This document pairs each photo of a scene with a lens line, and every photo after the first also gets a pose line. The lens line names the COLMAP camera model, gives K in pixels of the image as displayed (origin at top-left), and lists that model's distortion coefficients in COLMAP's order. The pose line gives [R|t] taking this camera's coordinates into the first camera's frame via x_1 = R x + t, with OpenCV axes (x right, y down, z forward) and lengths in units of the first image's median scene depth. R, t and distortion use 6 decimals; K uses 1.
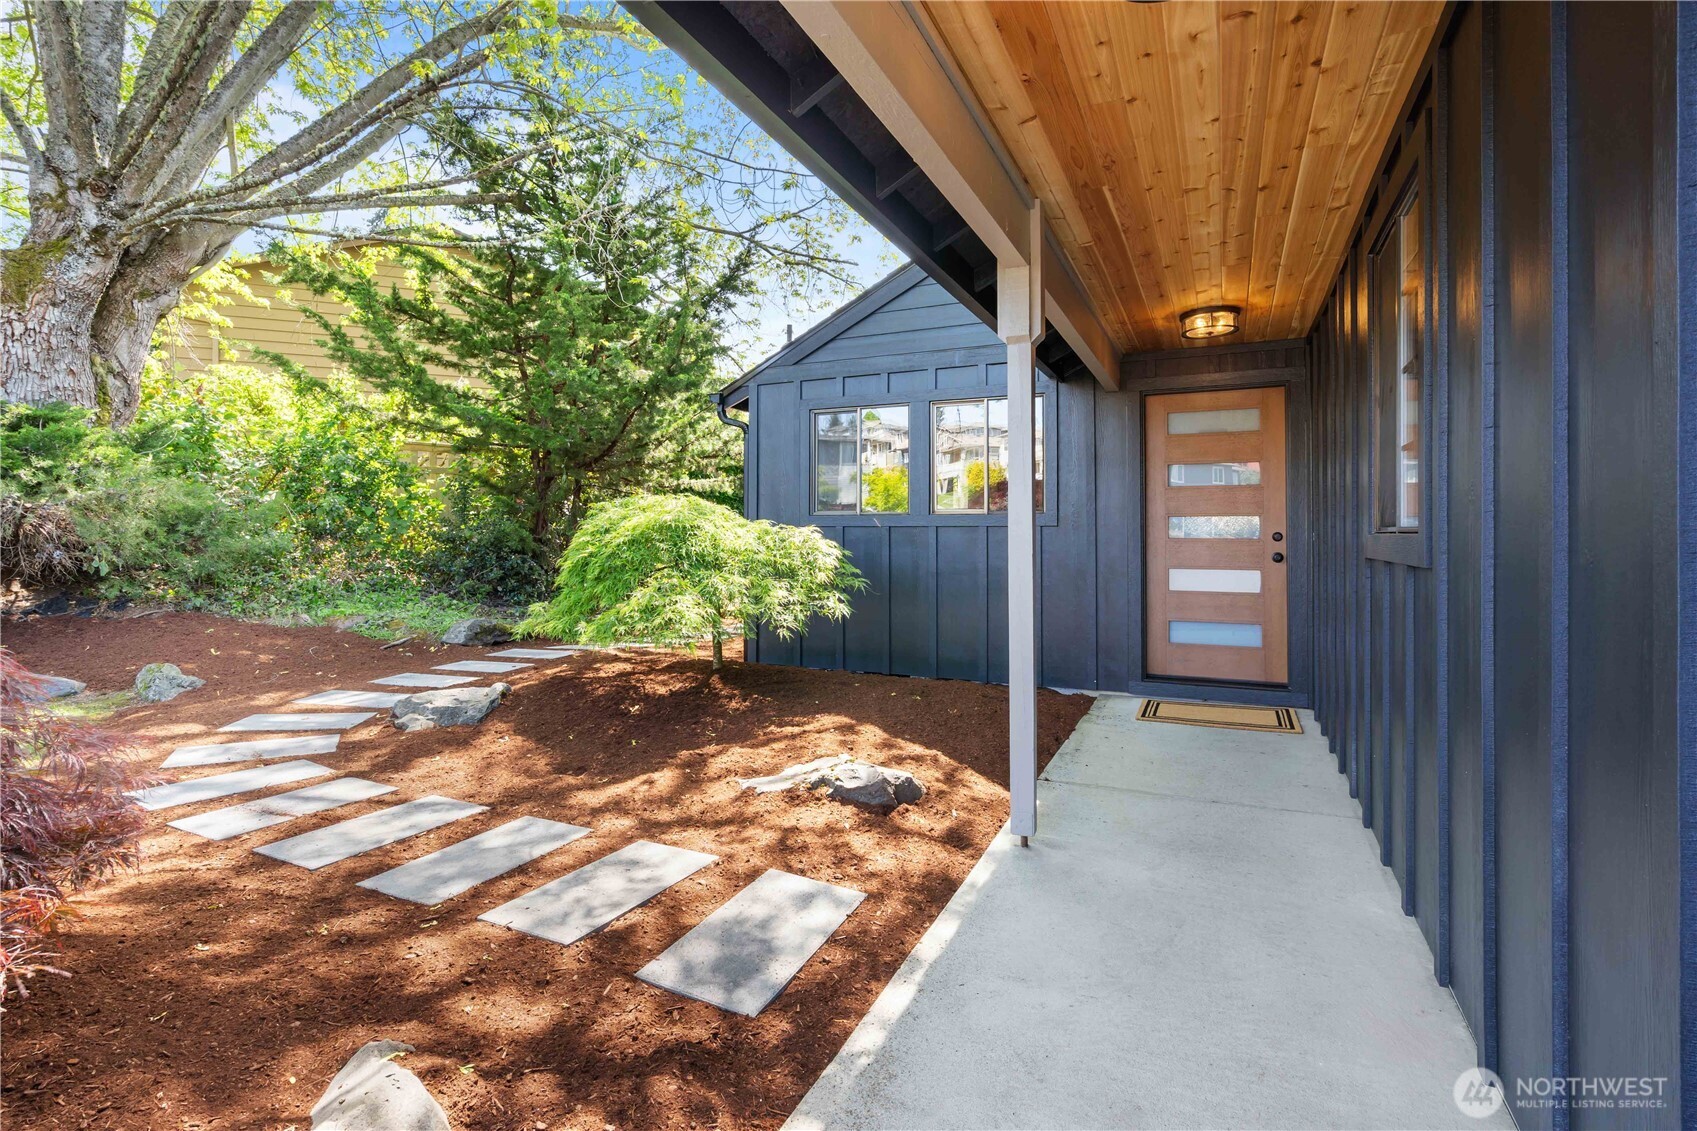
lens RADIAL K [[857.5, 0, 829.6], [0, 857.5, 538.4], [0, 0, 1]] dist [-0.001903, -0.000189]
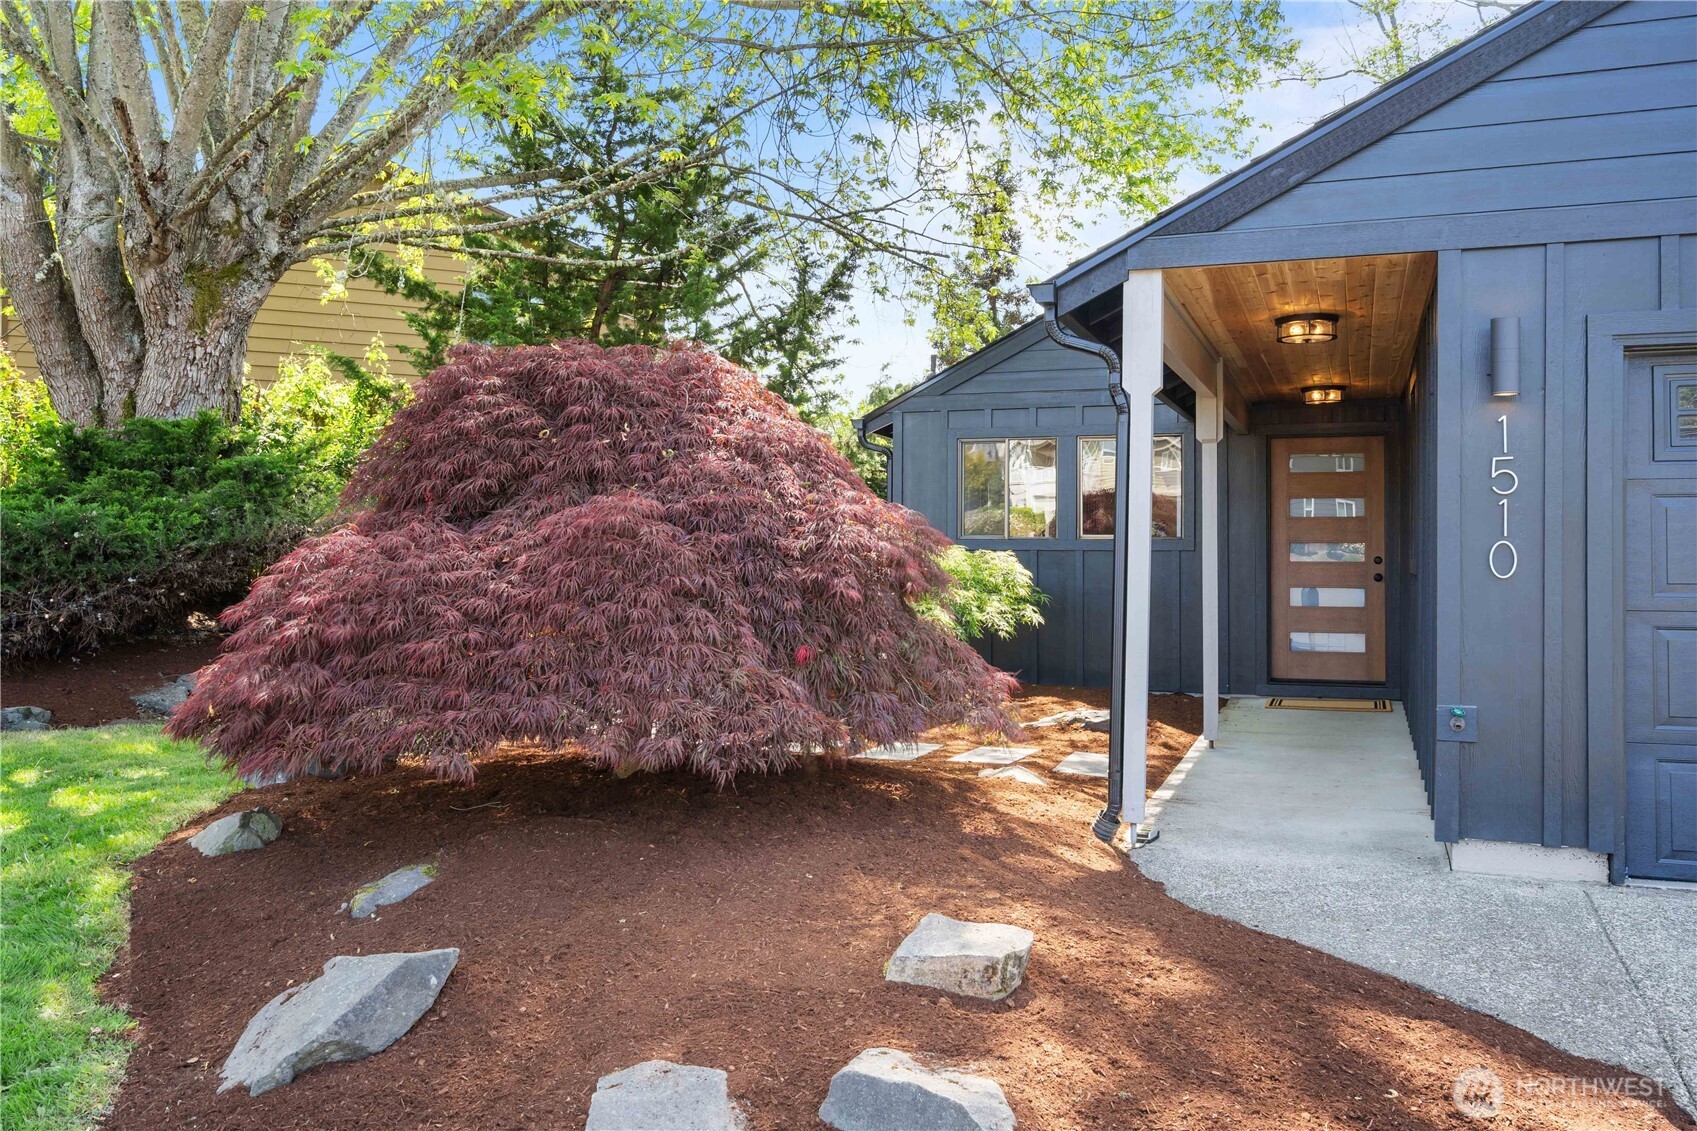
lens RADIAL K [[1461.5, 0, 848.0], [0, 1461.5, 564.2], [0, 0, 1]] dist [0.017060, 0.003997]
pose [[0.995168, 0.002660, 0.098151, -0.390390], [-0.002647, 0.999996, -0.000259, 0.004758], [-0.098151, -0.000002, 0.995172, -0.905599]]
